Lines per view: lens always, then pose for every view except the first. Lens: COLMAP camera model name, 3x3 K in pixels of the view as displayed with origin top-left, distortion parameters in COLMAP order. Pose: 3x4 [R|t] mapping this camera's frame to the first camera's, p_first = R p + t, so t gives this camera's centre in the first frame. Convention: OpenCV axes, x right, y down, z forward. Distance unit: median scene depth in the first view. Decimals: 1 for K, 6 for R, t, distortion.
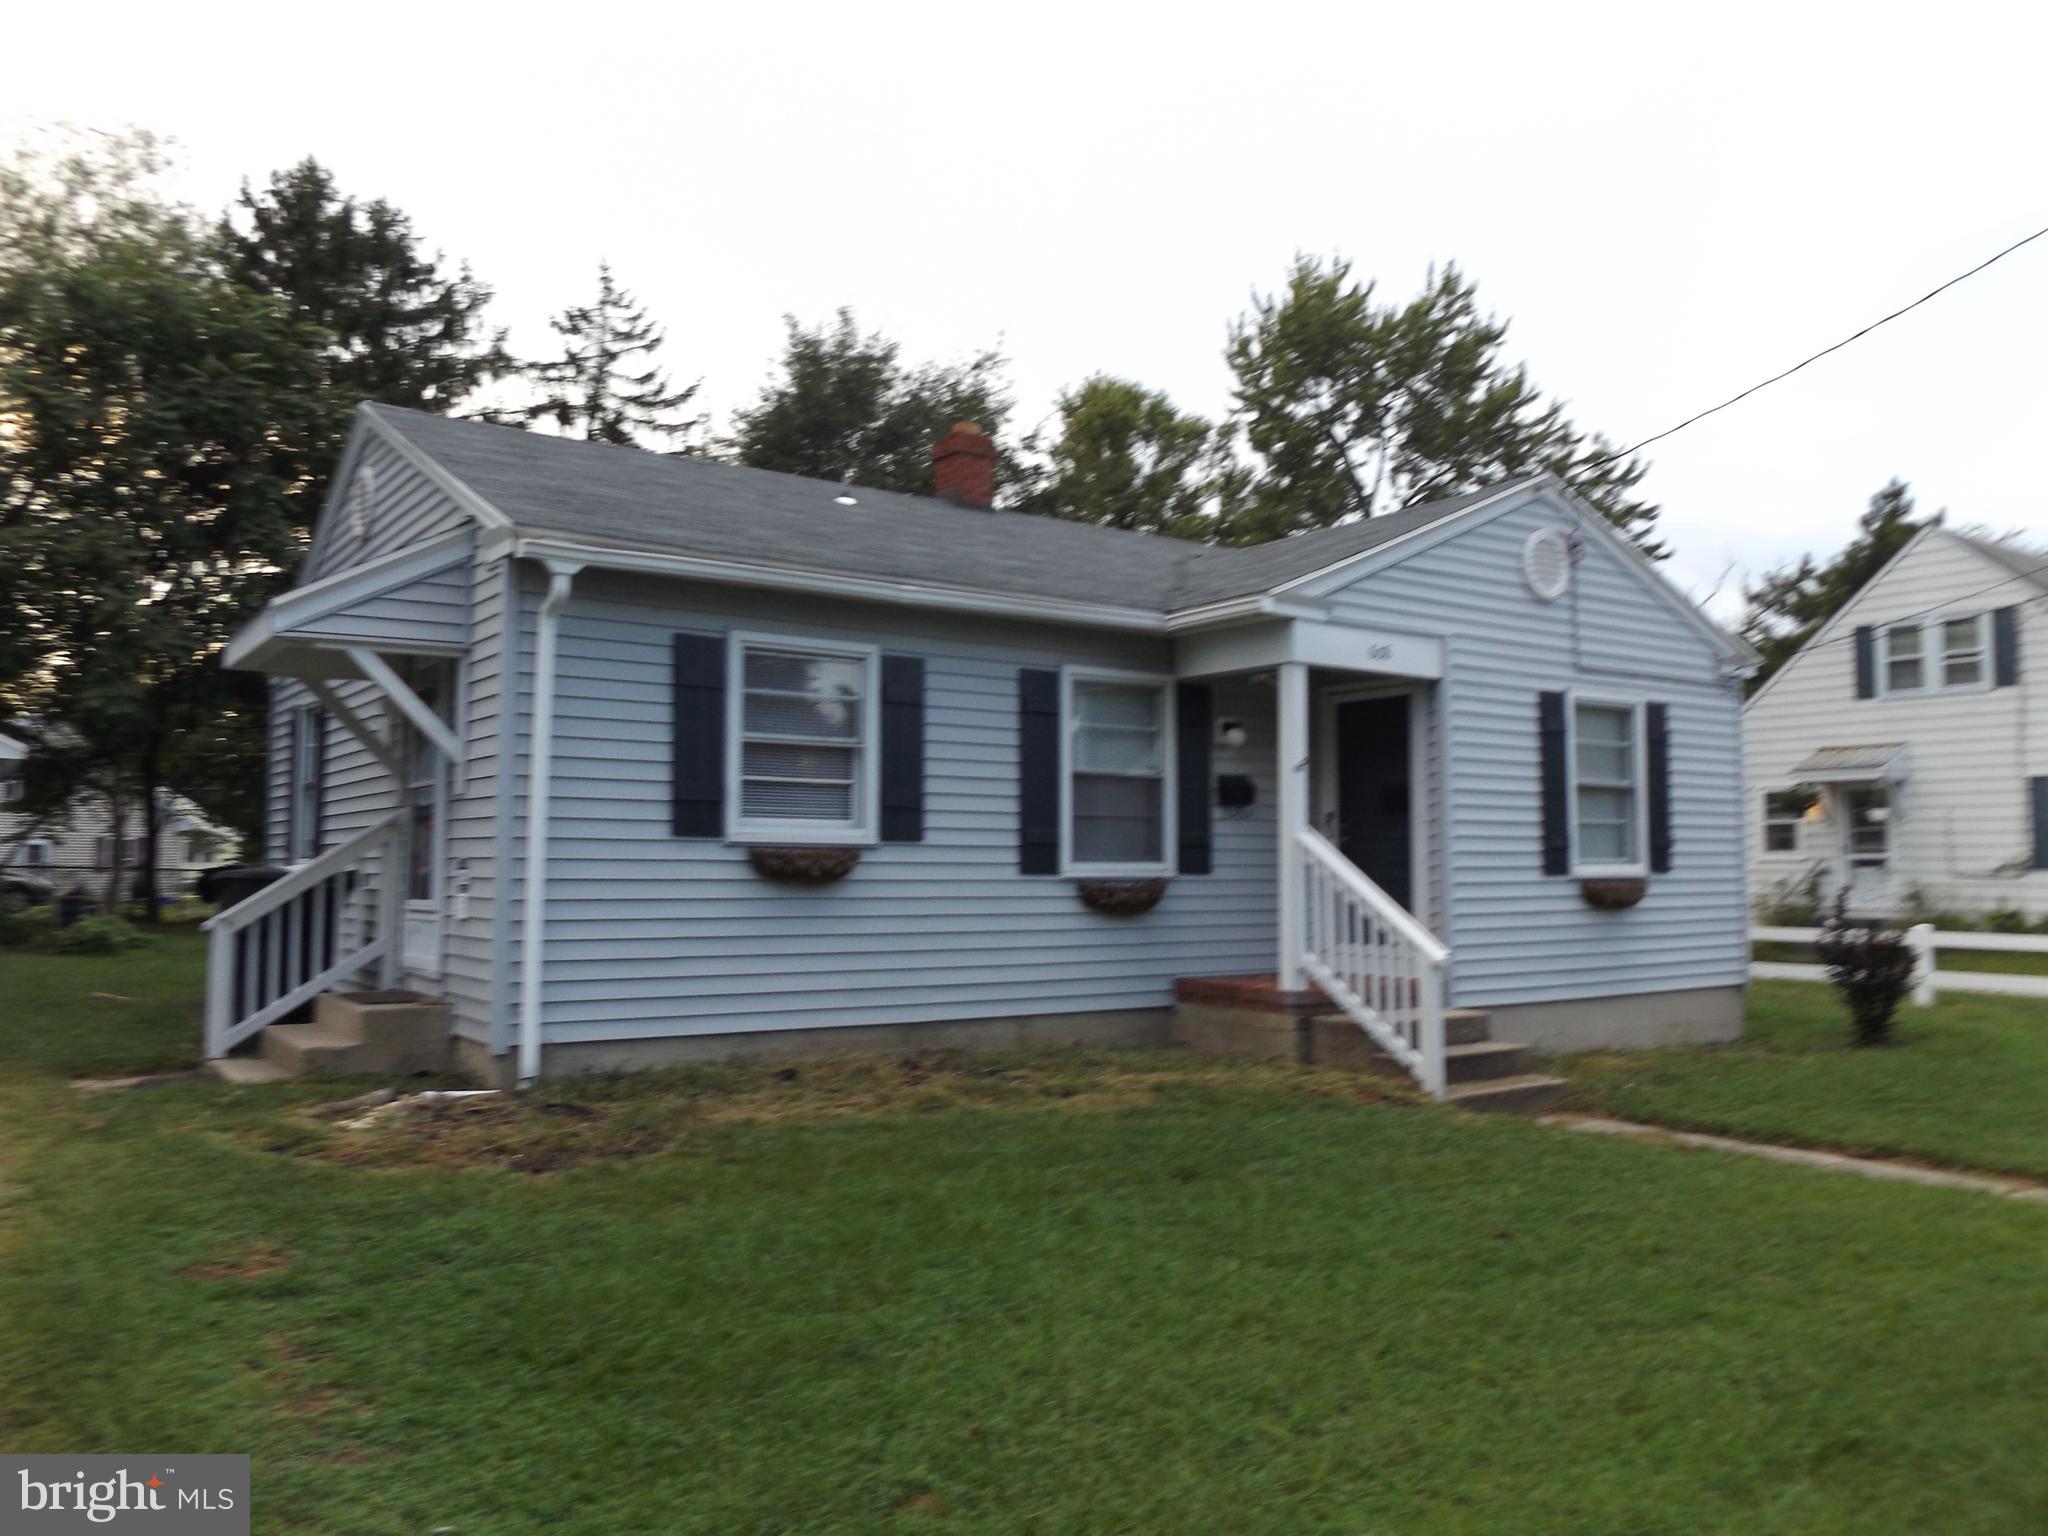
lens RADIAL K [[1550.0, 0, 1024.0], [0, 1550.0, 768.0], [0, 0, 1]] dist [0.015045, -0.011026]
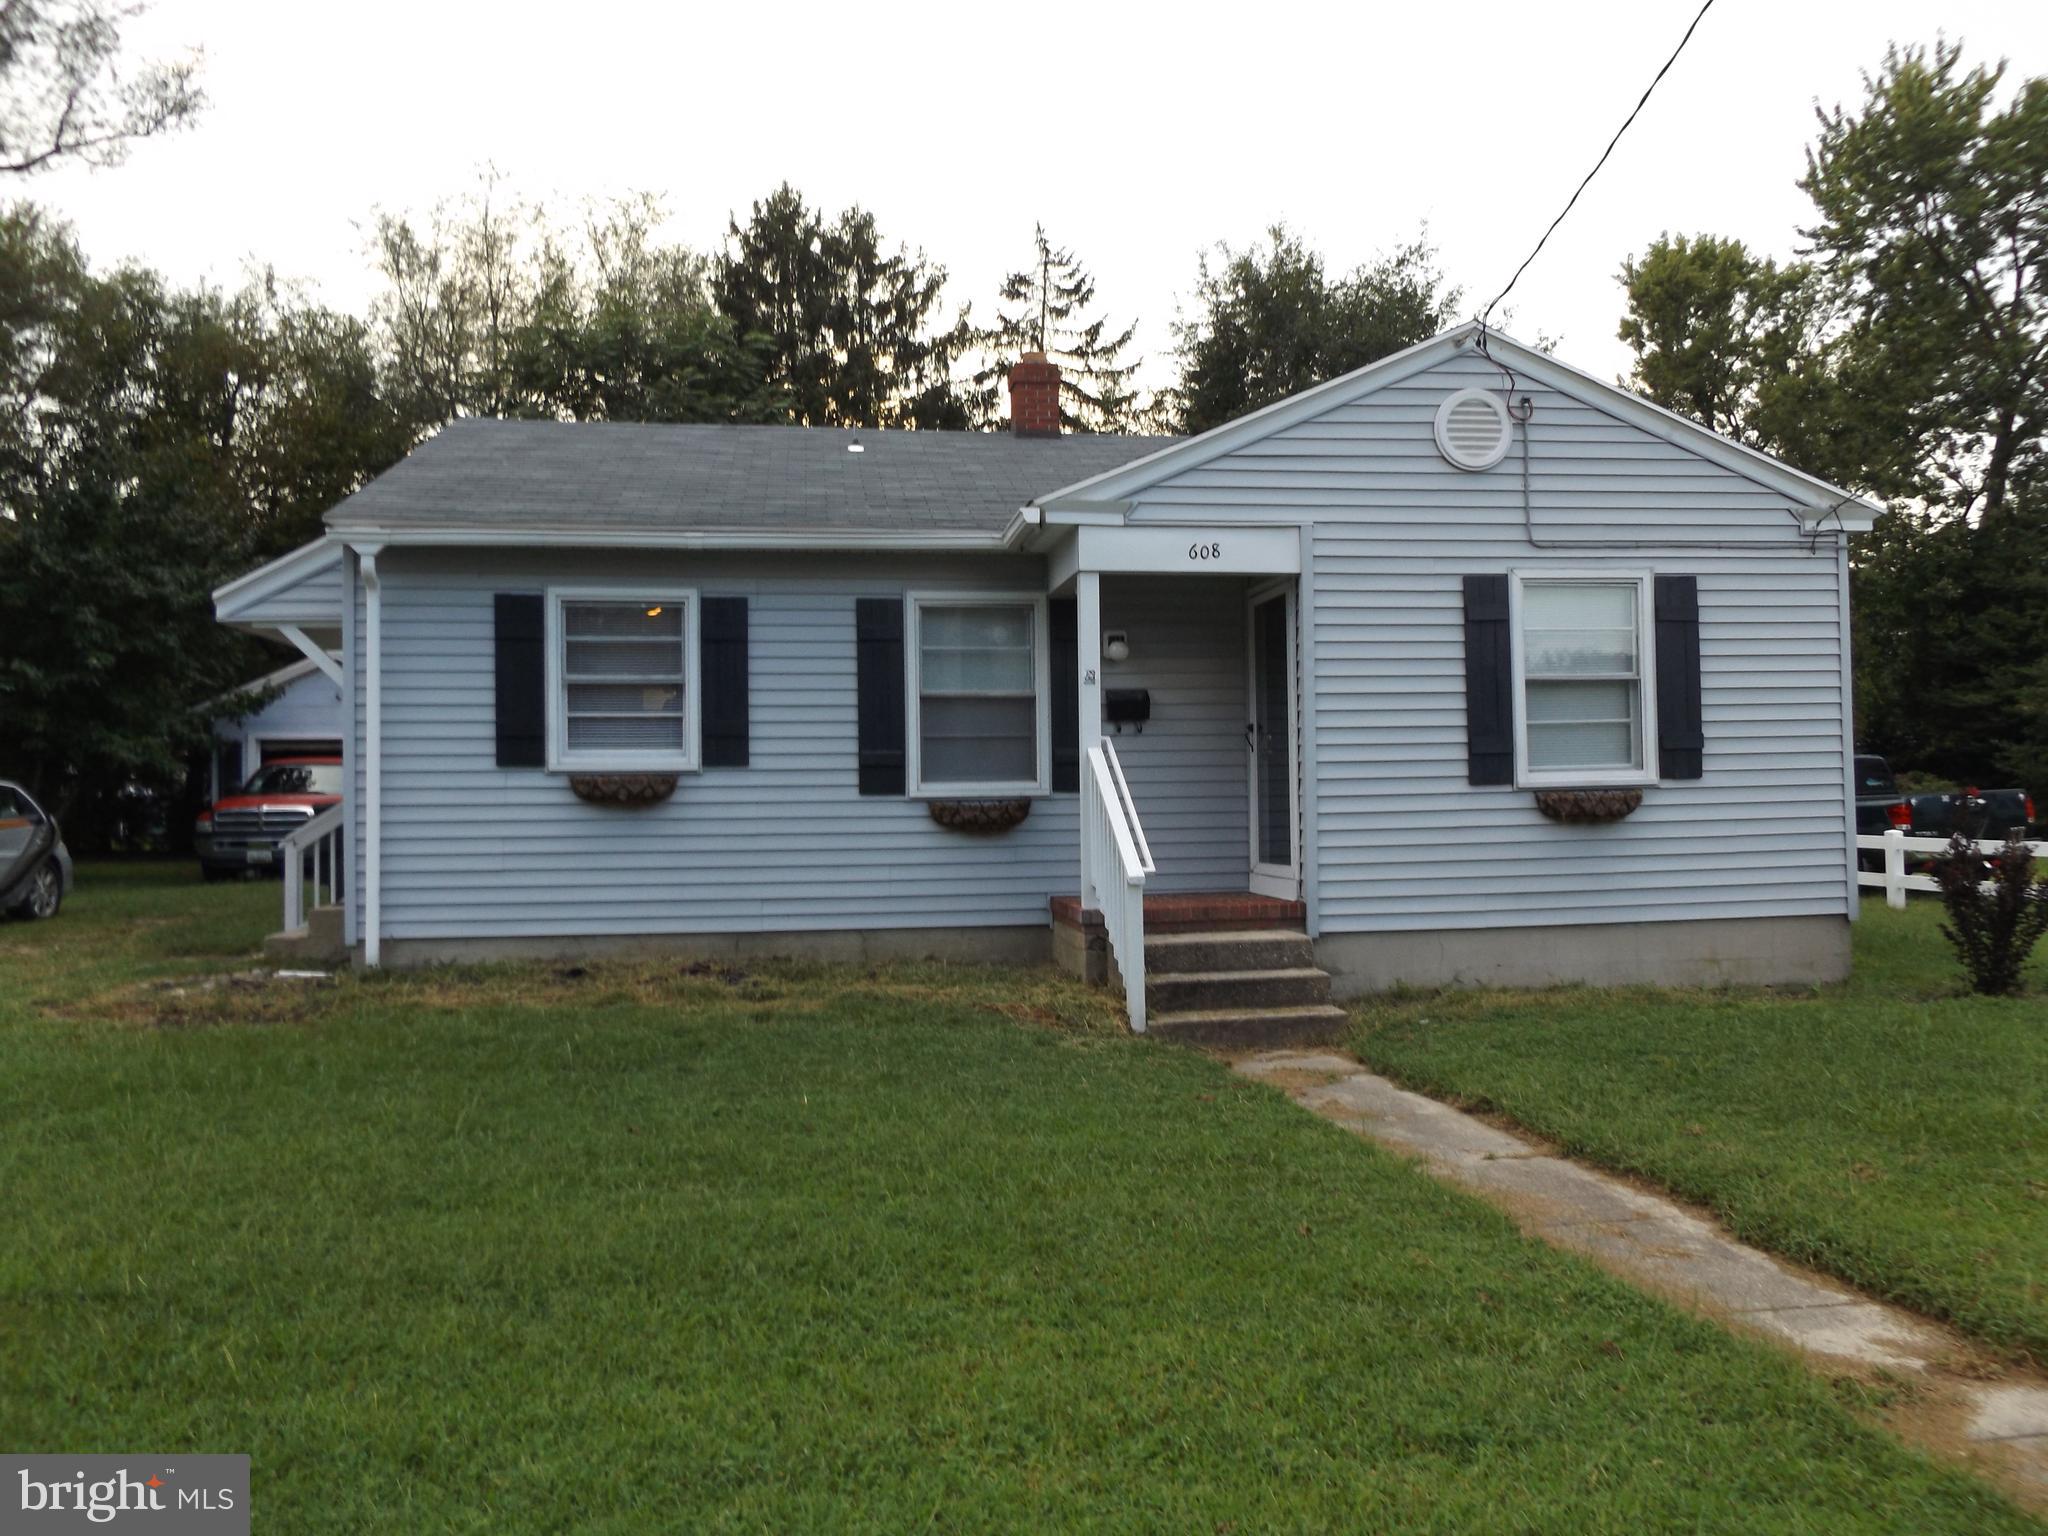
lens RADIAL K [[1550.0, 0, 1024.0], [0, 1550.0, 768.0], [0, 0, 1]] dist [0.015045, -0.011026]
pose [[0.888691, -0.026053, -0.457766, 0.560821], [0.046324, 0.998378, 0.033111, 0.020090], [0.456160, -0.050631, 0.888456, 0.114883]]
